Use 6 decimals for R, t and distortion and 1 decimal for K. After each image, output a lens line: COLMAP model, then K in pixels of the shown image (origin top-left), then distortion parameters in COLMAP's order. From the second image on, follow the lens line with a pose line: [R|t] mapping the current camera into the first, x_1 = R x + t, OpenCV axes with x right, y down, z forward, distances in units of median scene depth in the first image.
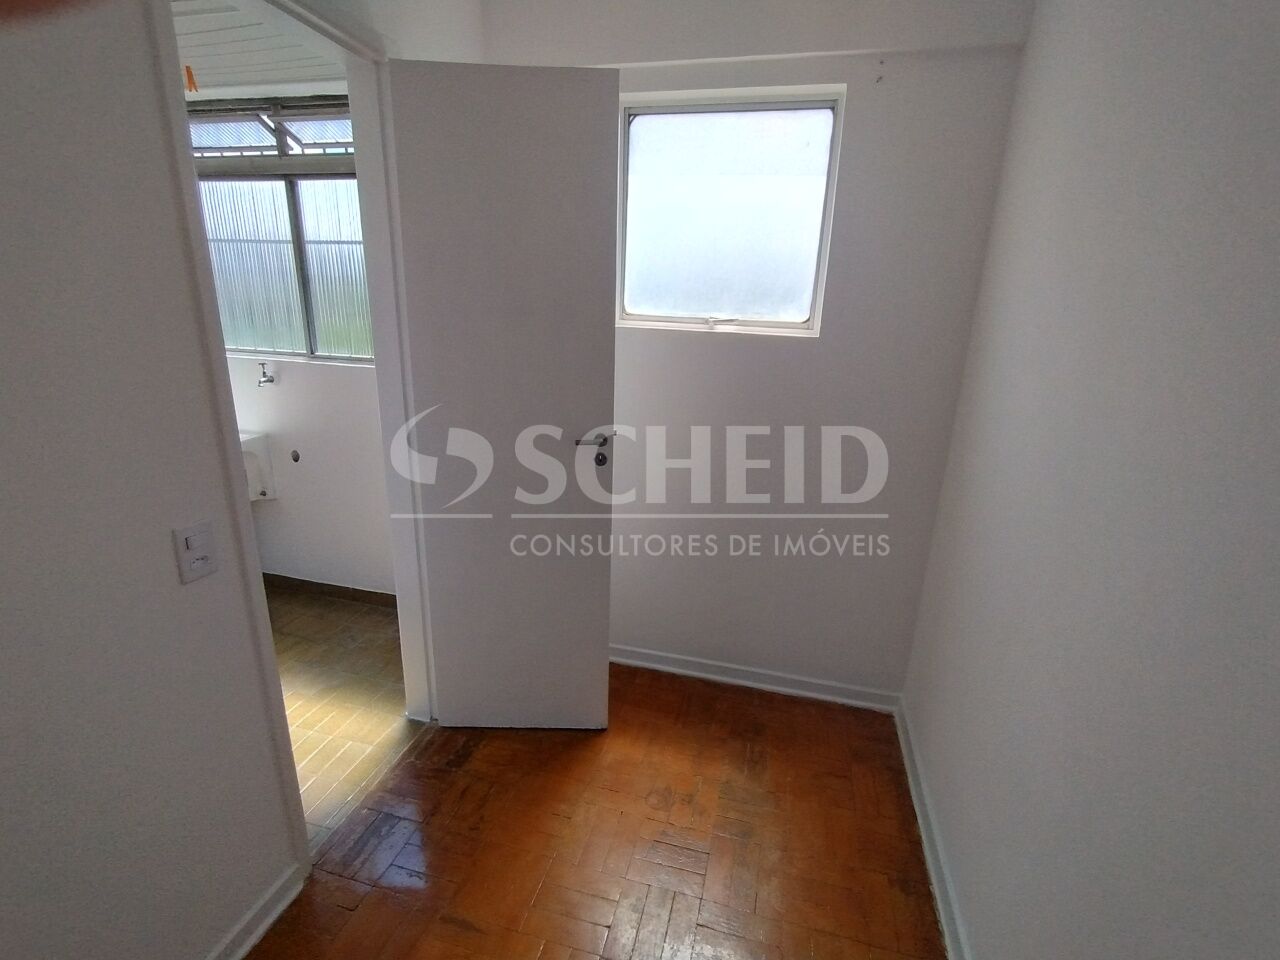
lens RADIAL K [[591.6, 0, 636.2], [0, 591.6, 482.8], [0, 0, 1]] dist [0.002098, 0.000257]
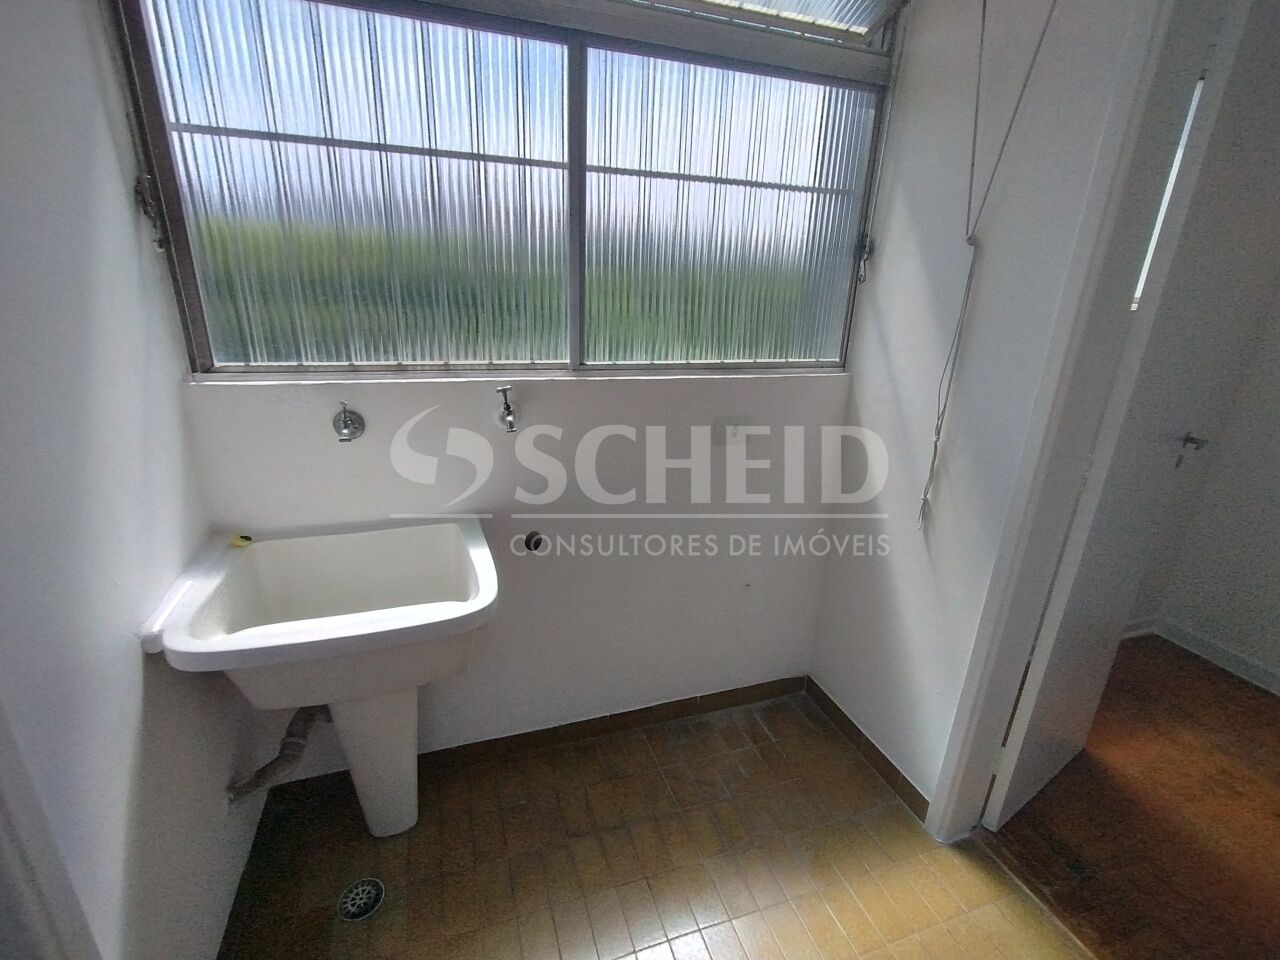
lens RADIAL K [[630.4, 0, 659.2], [0, 630.4, 475.7], [0, 0, 1]] dist [0.003329, 0.000543]
pose [[0.815334, -0.179736, 0.550387, -0.803010], [0.133516, 0.983342, 0.123335, -0.167198], [-0.563386, -0.027074, 0.825750, 0.419300]]
